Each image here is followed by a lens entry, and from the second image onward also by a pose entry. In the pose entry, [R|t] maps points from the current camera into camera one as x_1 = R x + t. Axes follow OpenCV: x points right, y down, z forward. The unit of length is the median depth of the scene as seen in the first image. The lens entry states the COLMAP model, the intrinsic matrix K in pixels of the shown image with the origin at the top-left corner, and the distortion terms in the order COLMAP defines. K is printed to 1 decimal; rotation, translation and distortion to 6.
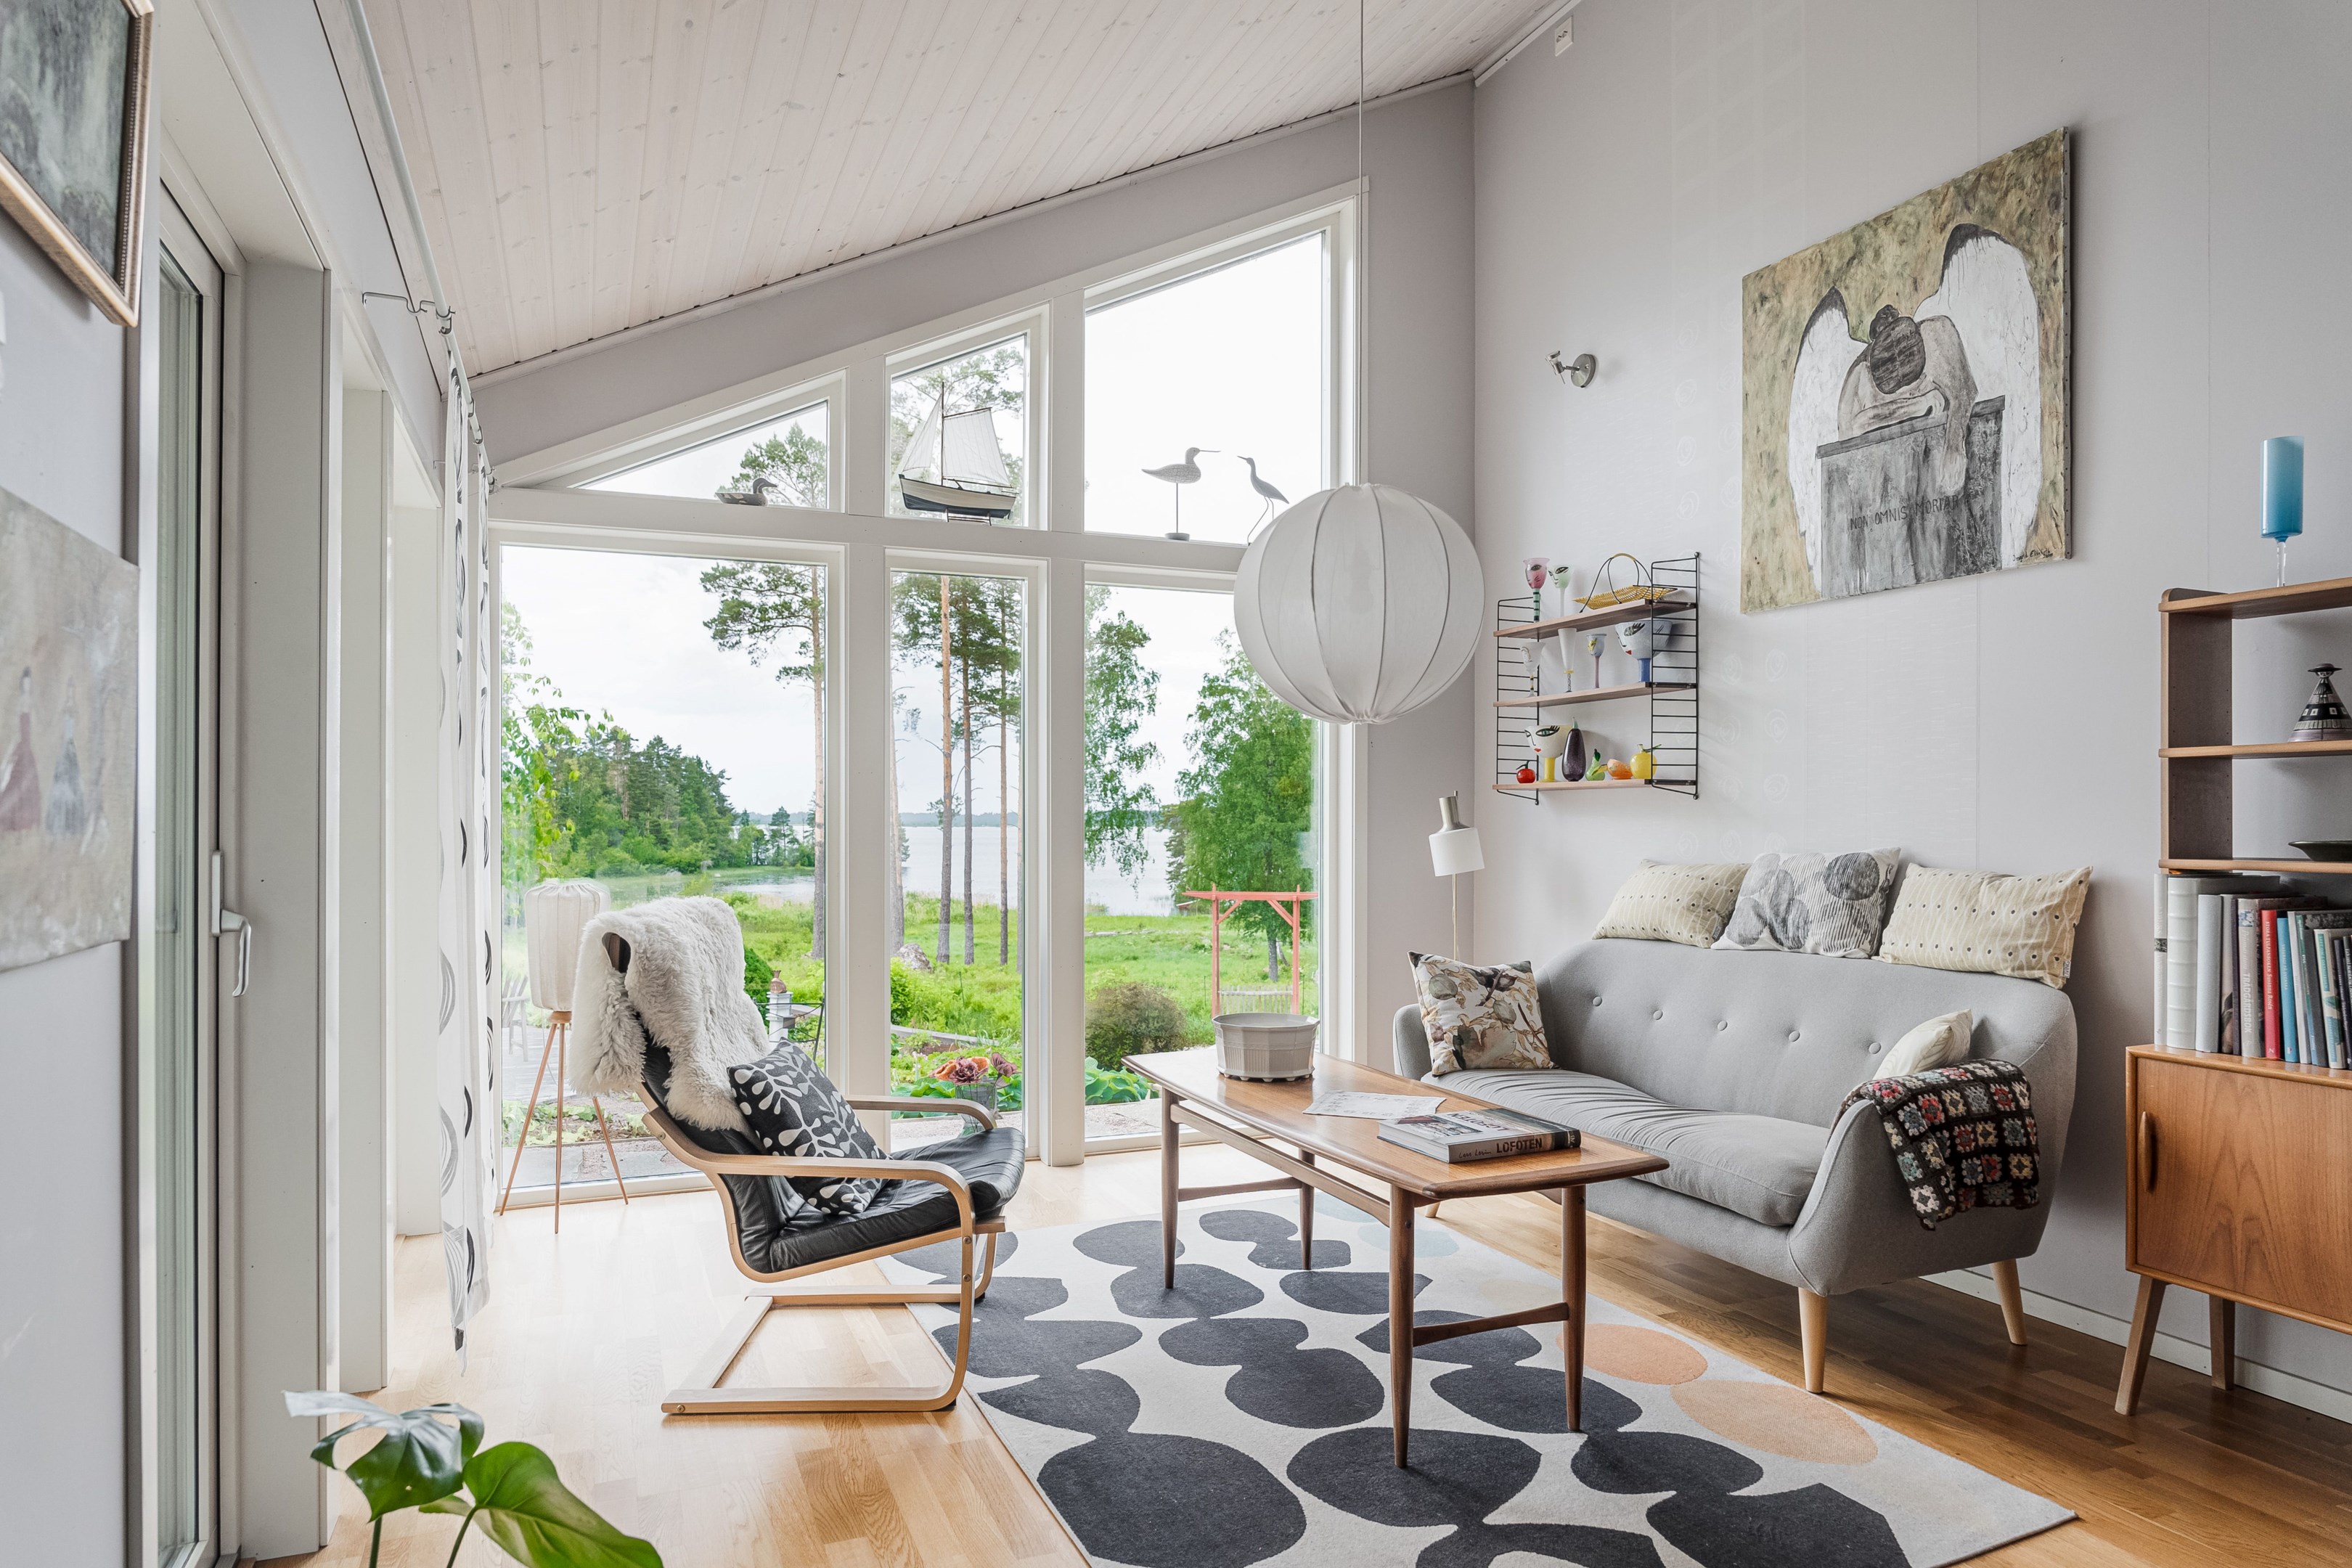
lens RADIAL K [[1391.4, 0, 1186.2], [0, 1391.4, 824.3], [0, 0, 1]] dist [-0.018693, 0.004118]
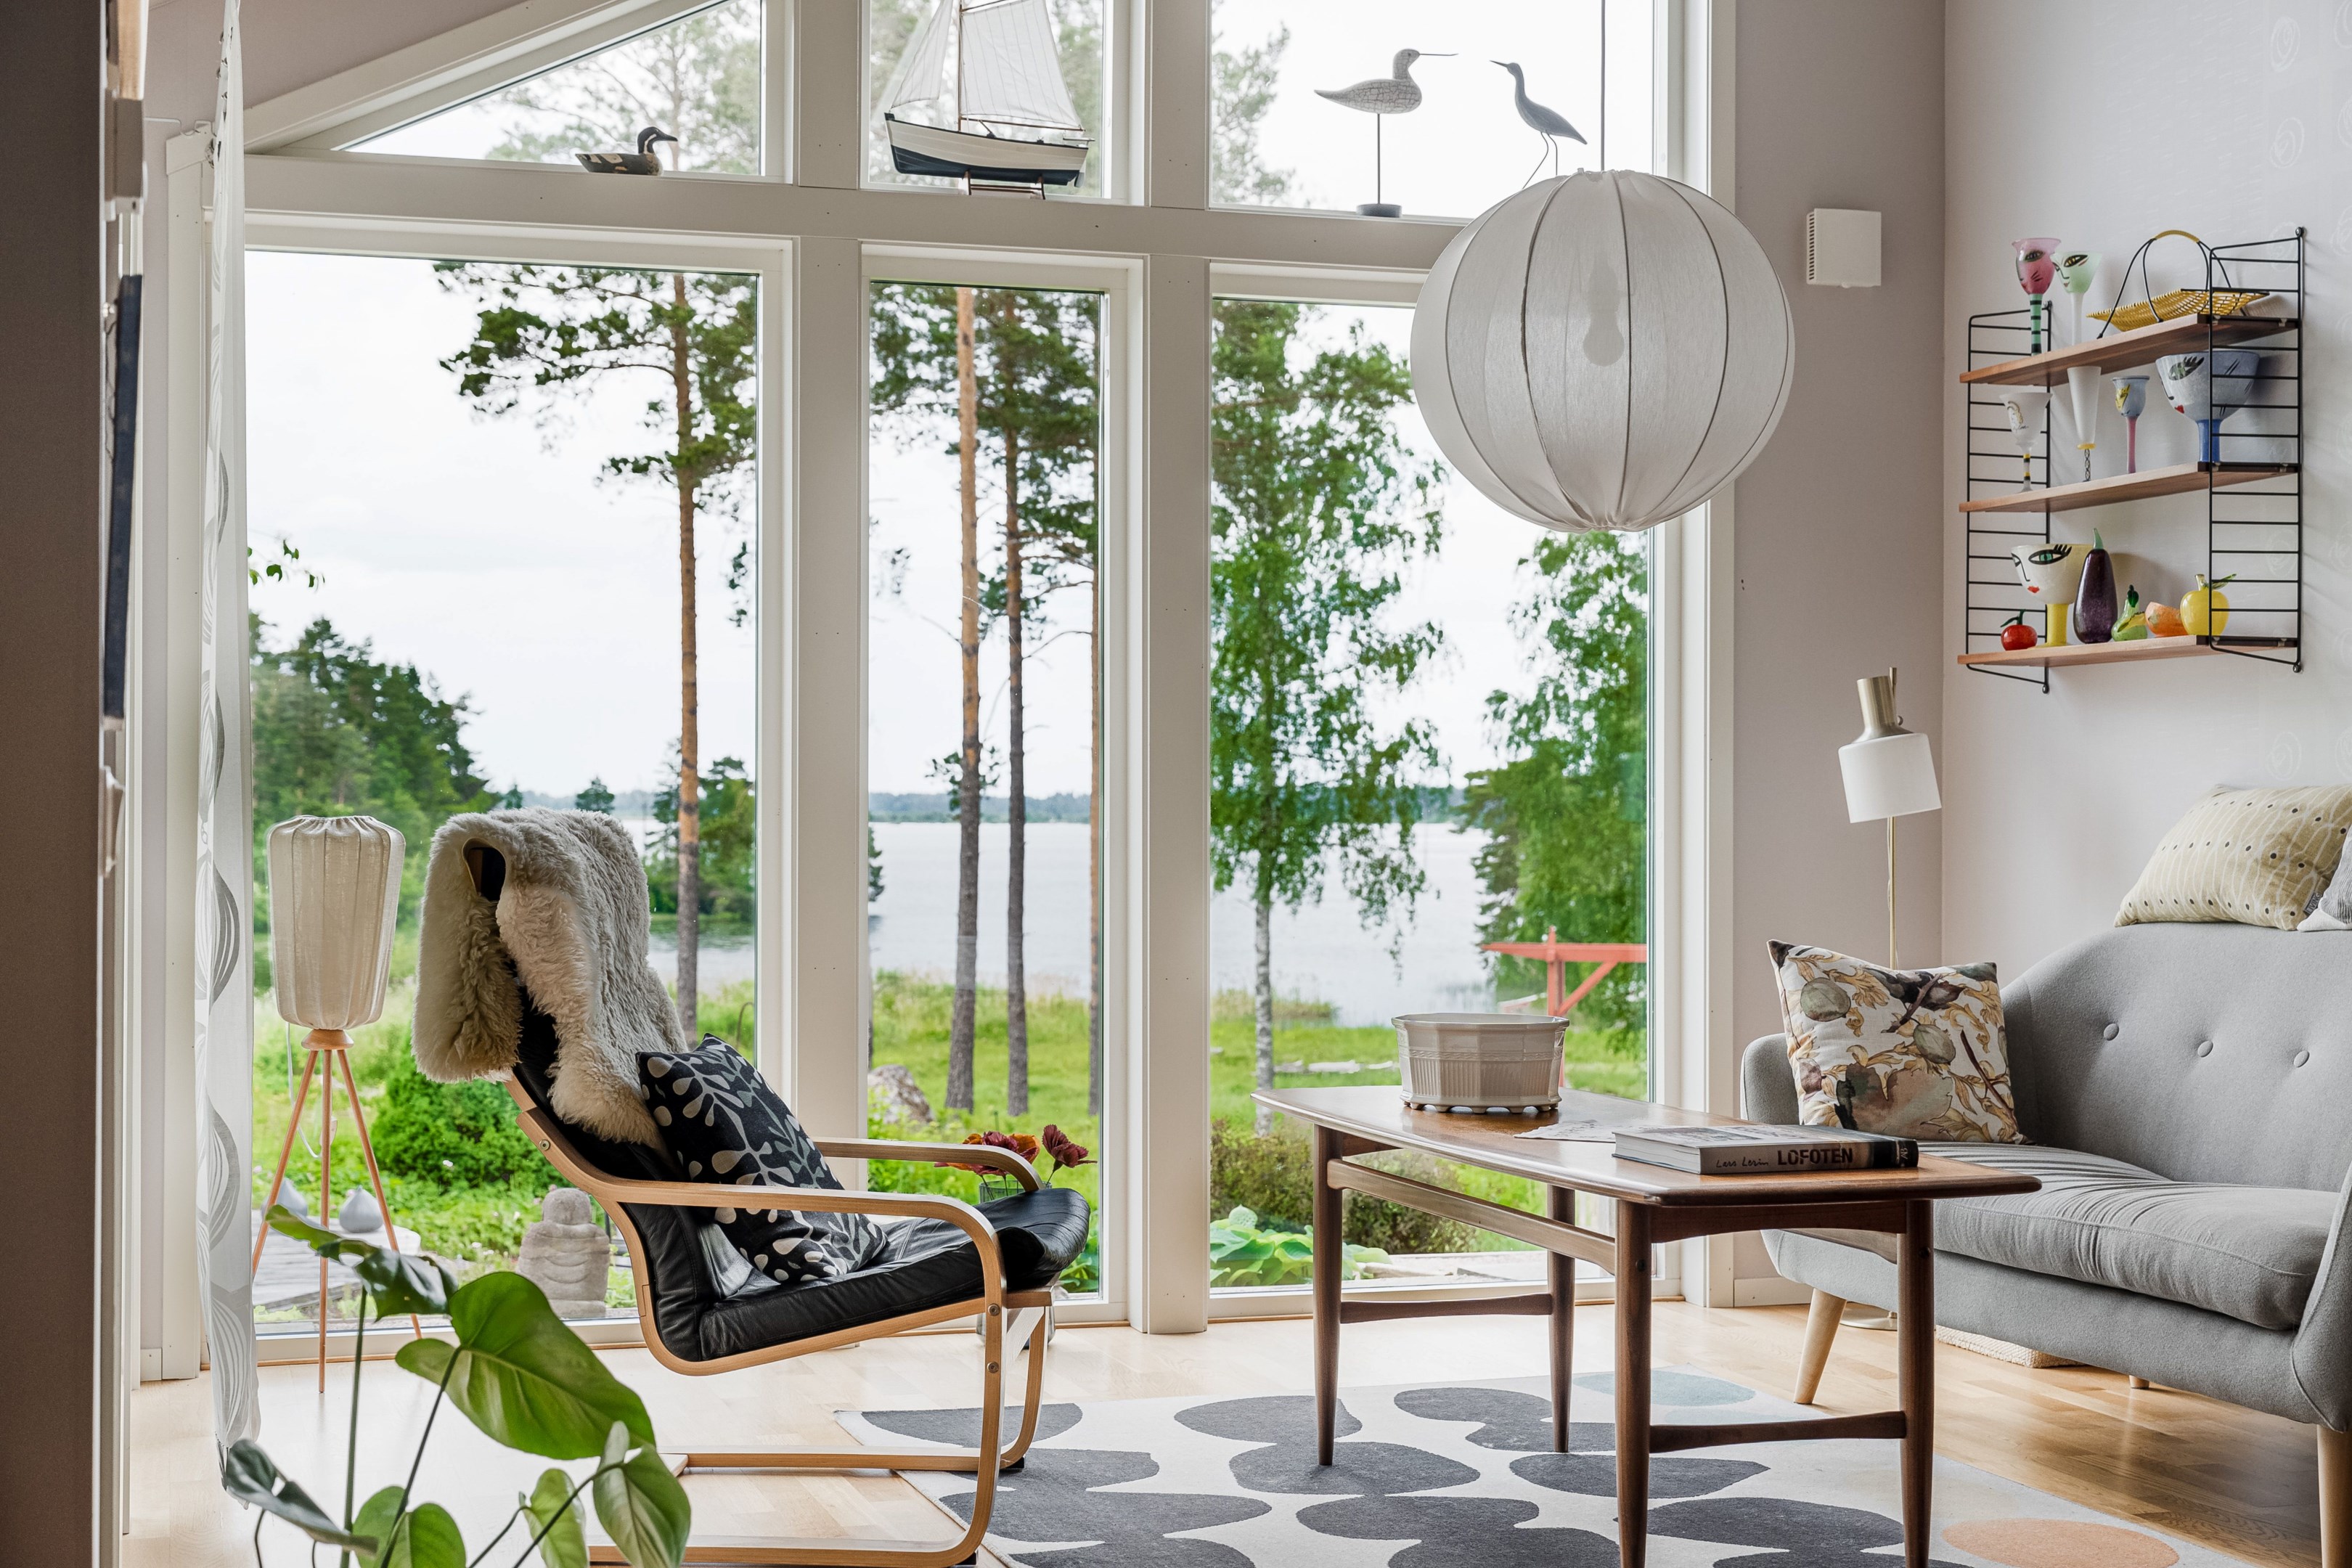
lens RADIAL K [[3273.3, 0, 1176.1], [0, 3273.3, 788.4], [0, 0, 1]] dist [0.004701, 0.000000]
pose [[0.994251, 0.001670, -0.107058, 0.057536], [-0.002744, 0.999947, -0.009890, 0.039987], [0.107036, 0.010127, 0.994204, -0.328761]]
